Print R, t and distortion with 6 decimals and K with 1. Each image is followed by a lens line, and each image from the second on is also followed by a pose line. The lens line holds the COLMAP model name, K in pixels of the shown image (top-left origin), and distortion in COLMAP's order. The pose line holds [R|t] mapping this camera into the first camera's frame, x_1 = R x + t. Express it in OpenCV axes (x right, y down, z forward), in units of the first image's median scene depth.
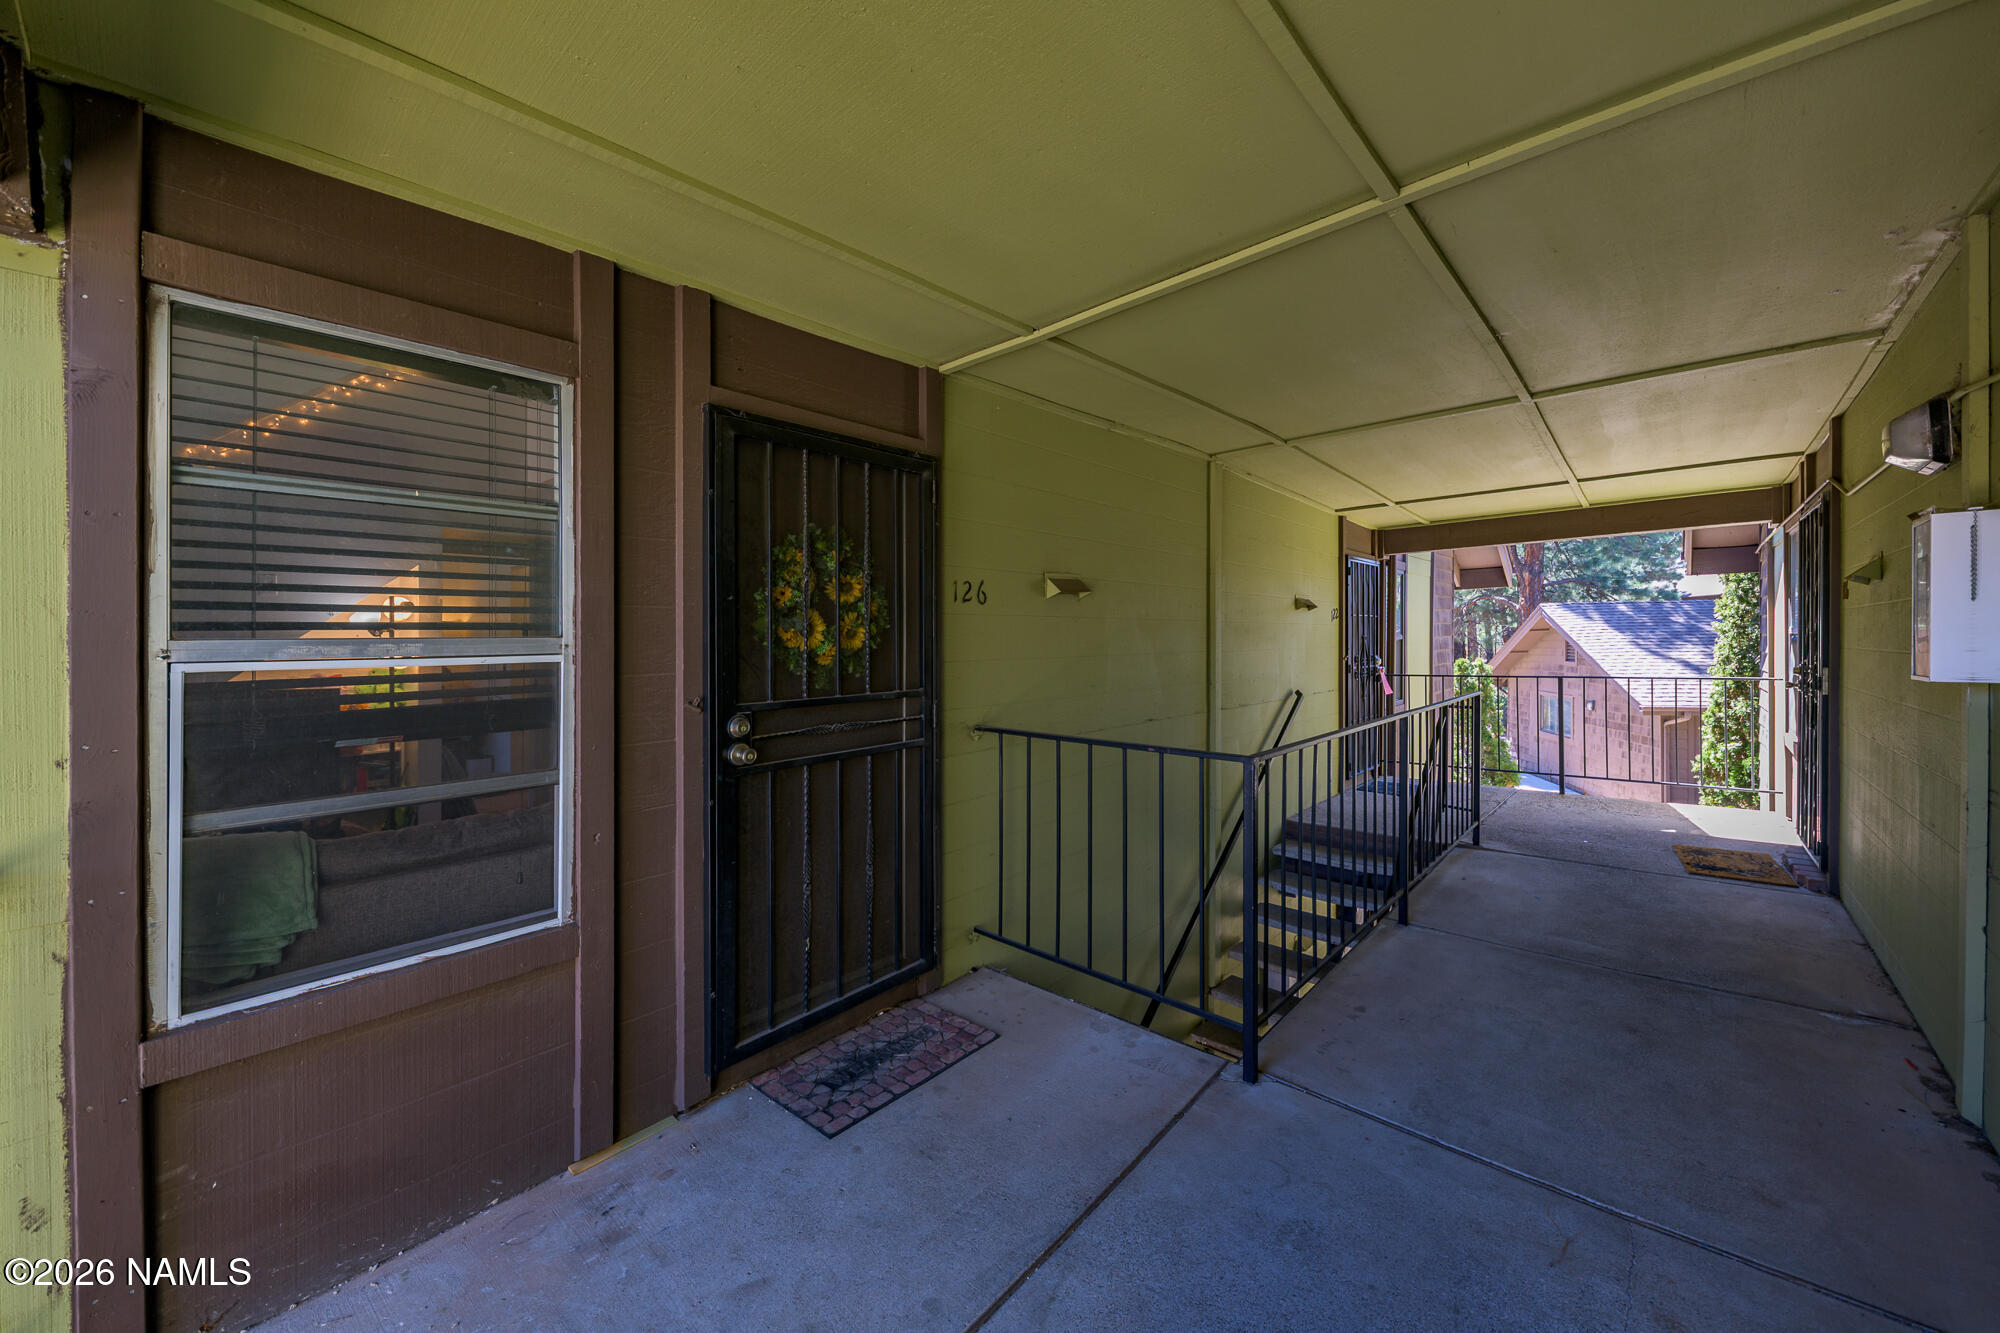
lens RADIAL K [[754.7, 0, 1000.0], [0, 754.7, 666.5], [0, 0, 1]] dist [0.000192, -0.004185]
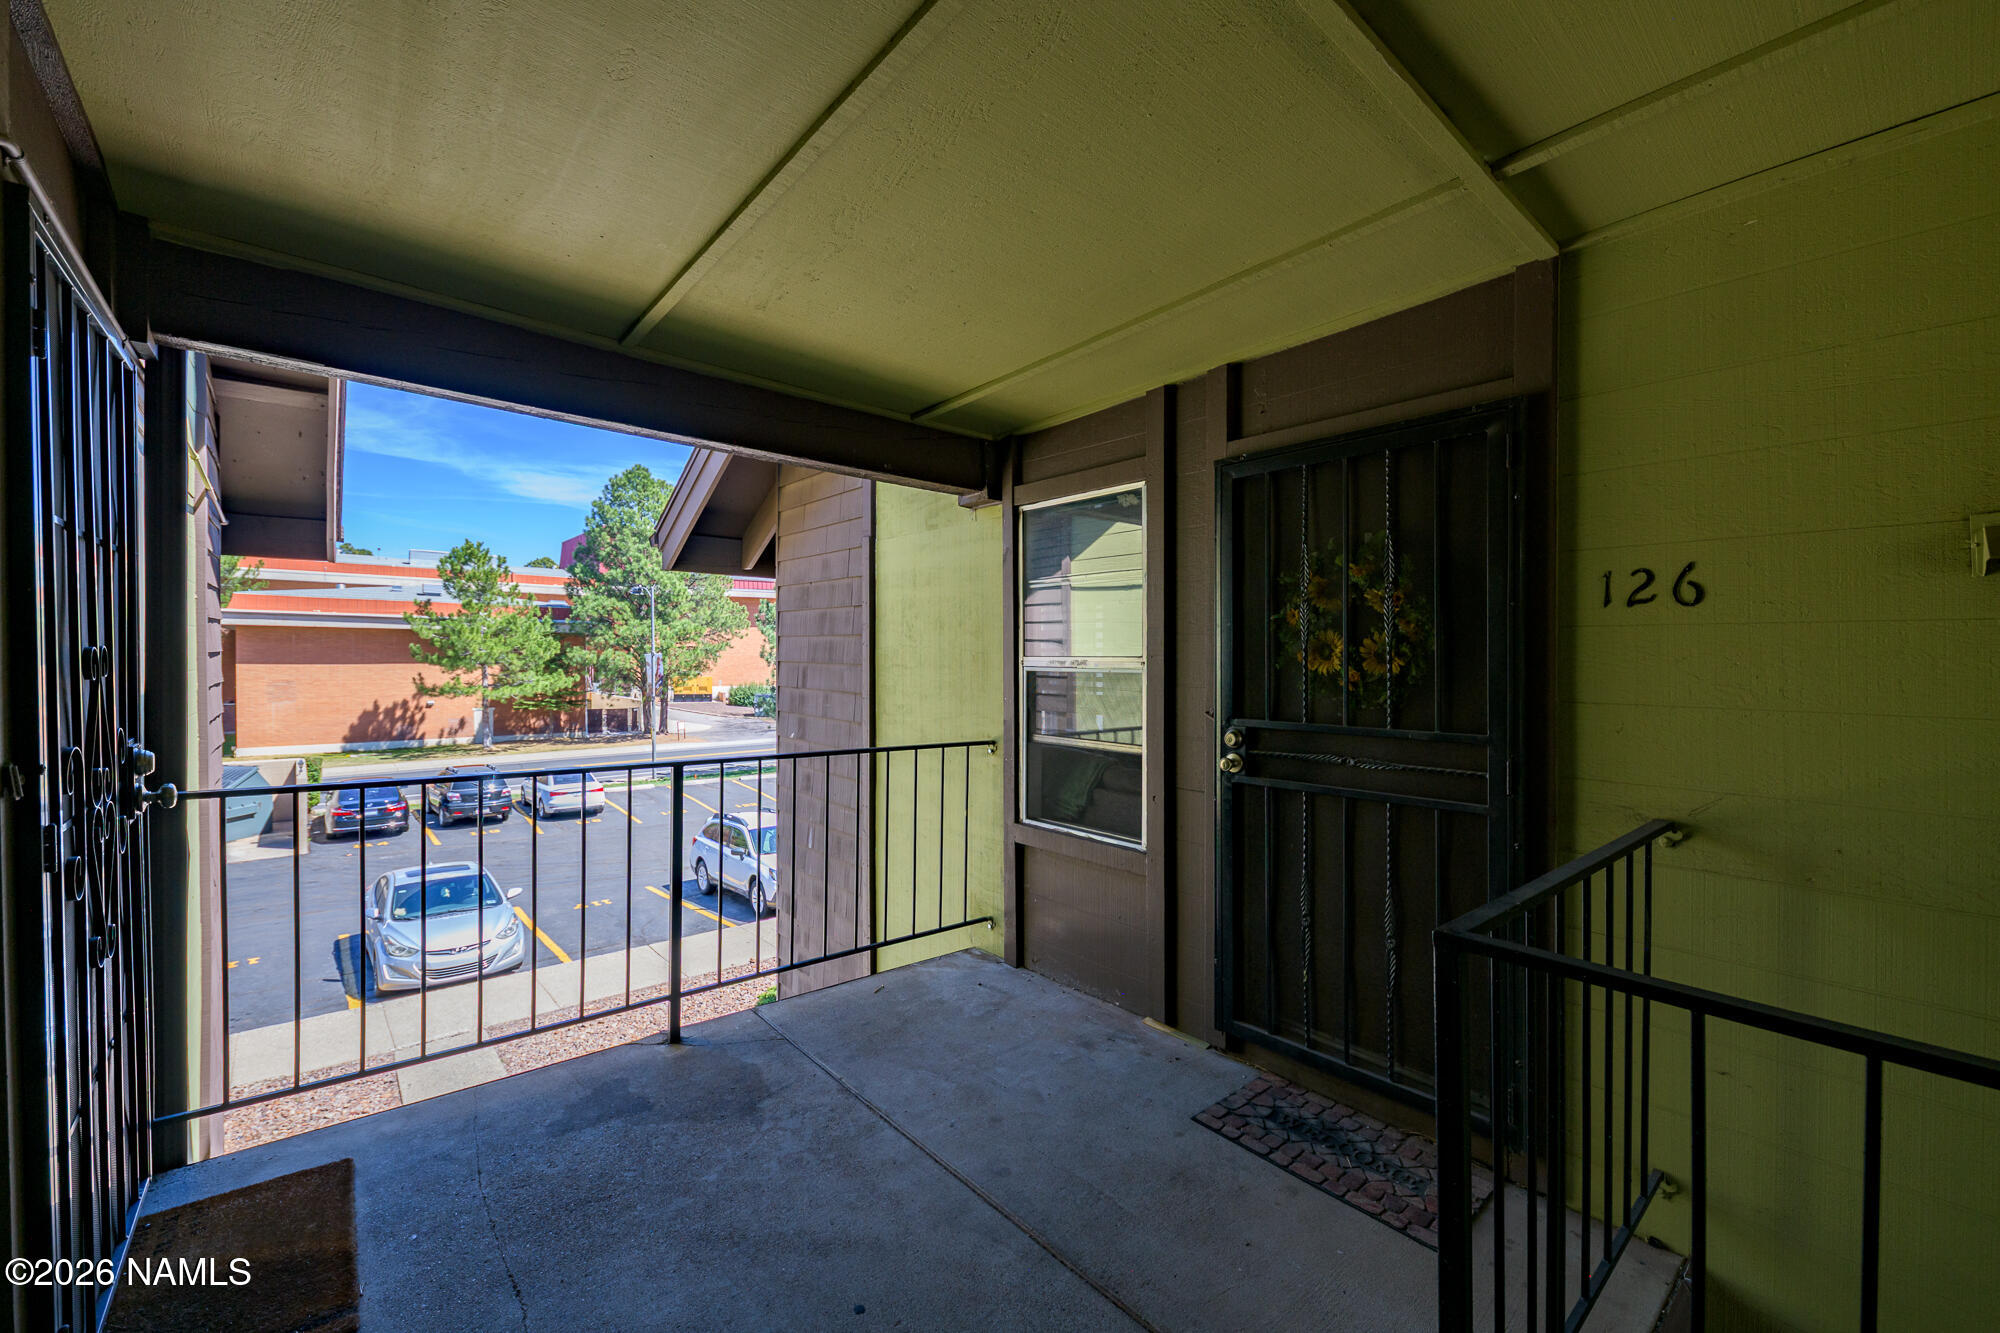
lens RADIAL K [[795.2, 0, 1003.3], [0, 795.2, 703.9], [0, 0, 1]] dist [-0.000106, -0.000052]
pose [[-0.141728, 0.065560, -0.987732, 0.837907], [-0.045605, 0.996313, 0.072674, -0.040433], [0.988855, 0.055345, -0.138216, 0.786628]]
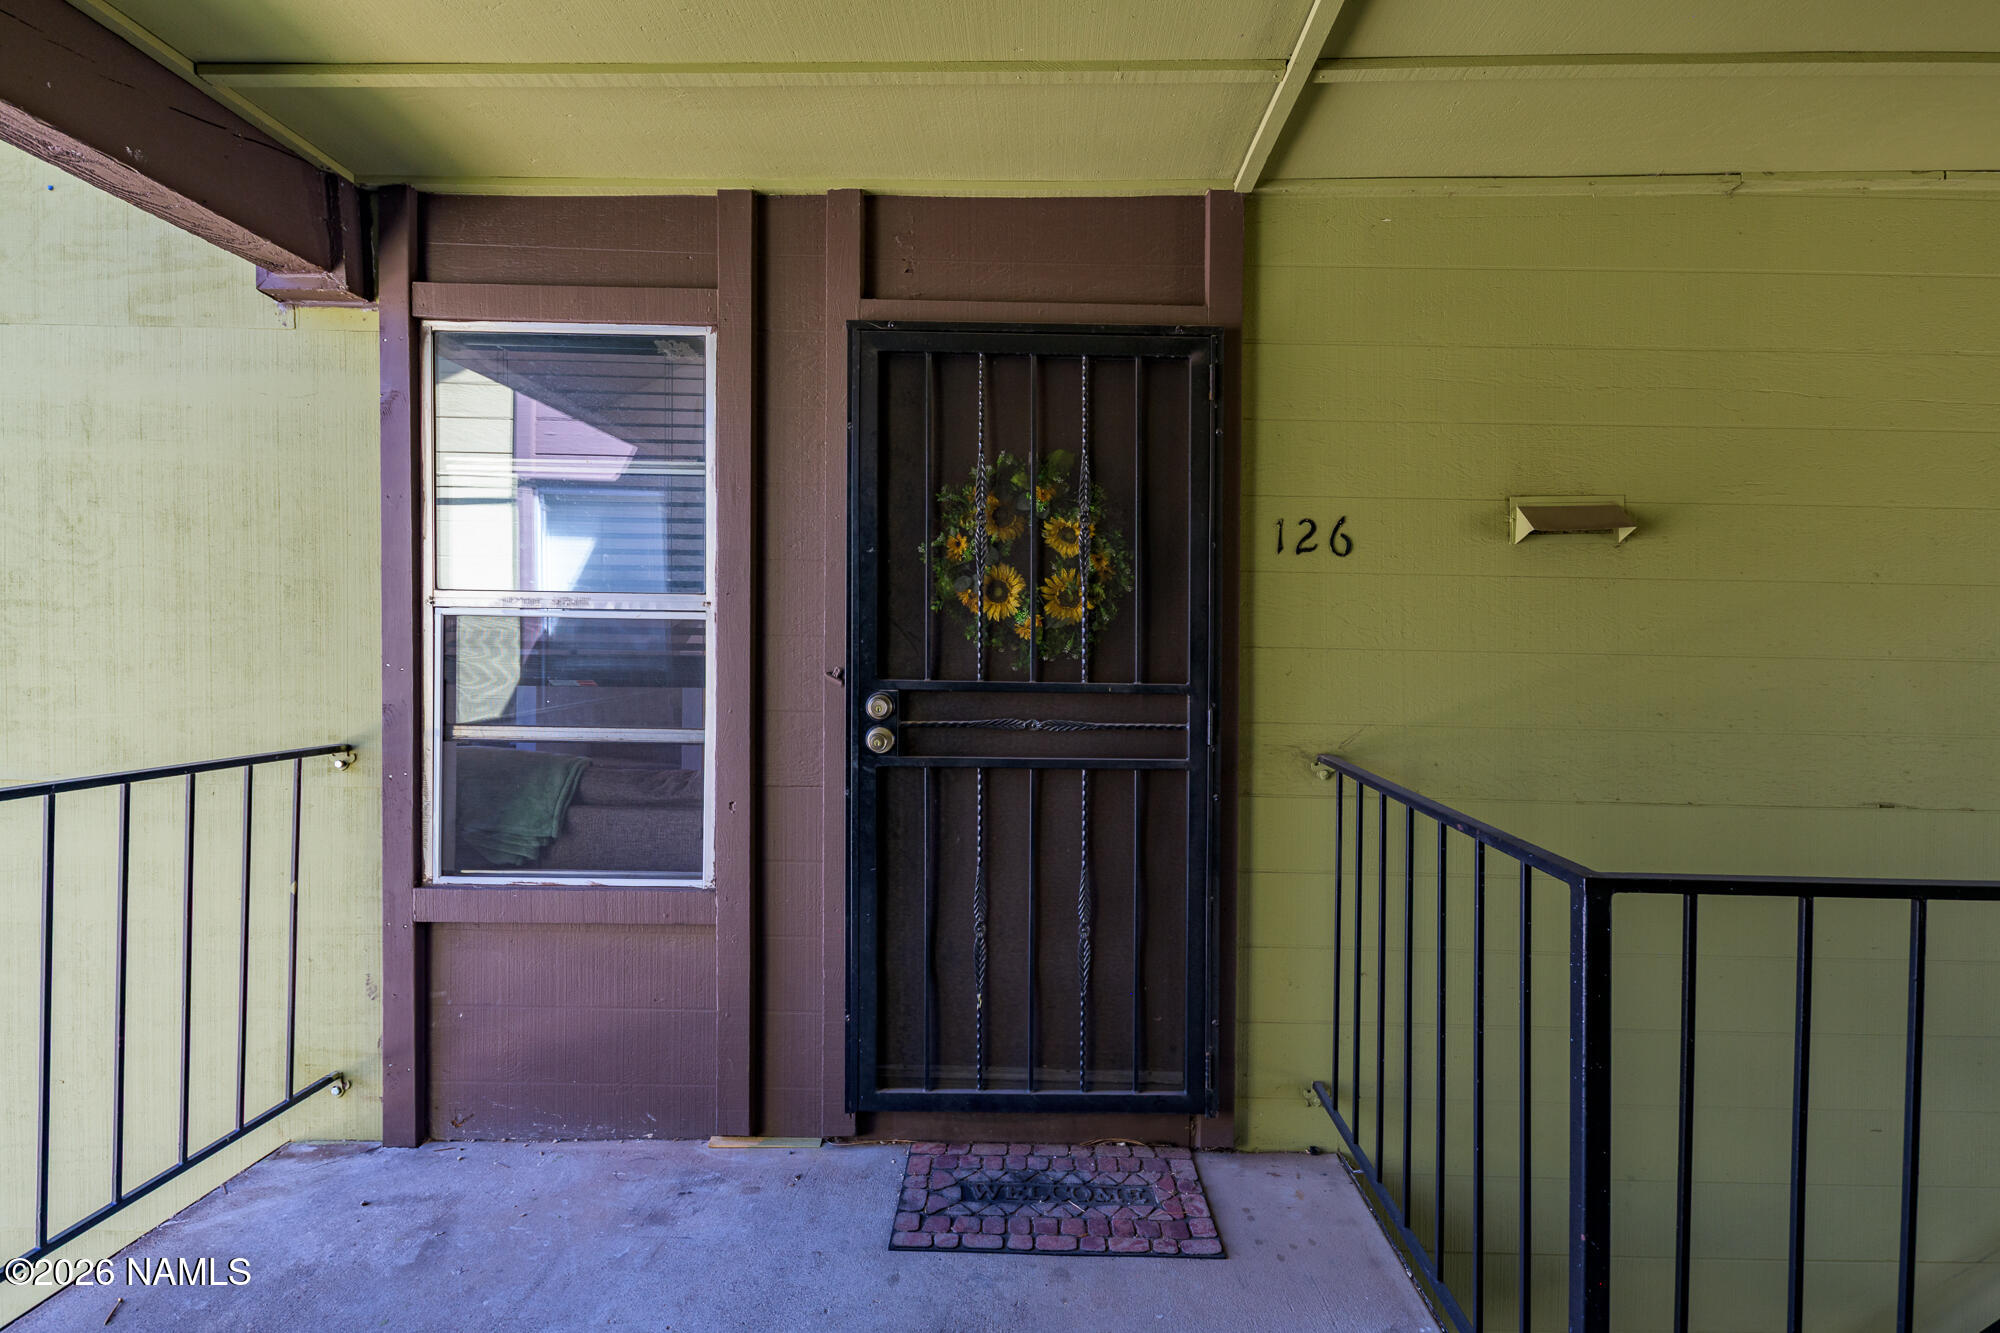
lens RADIAL K [[940.8, 0, 1025.7], [0, 940.8, 678.2], [0, 0, 1]] dist [0.015366, -0.010494]
pose [[0.657075, 0.051407, -0.752071, 0.512873], [-0.054068, 0.998316, 0.021000, 0.017688], [0.751884, 0.026864, 0.658748, 0.419909]]
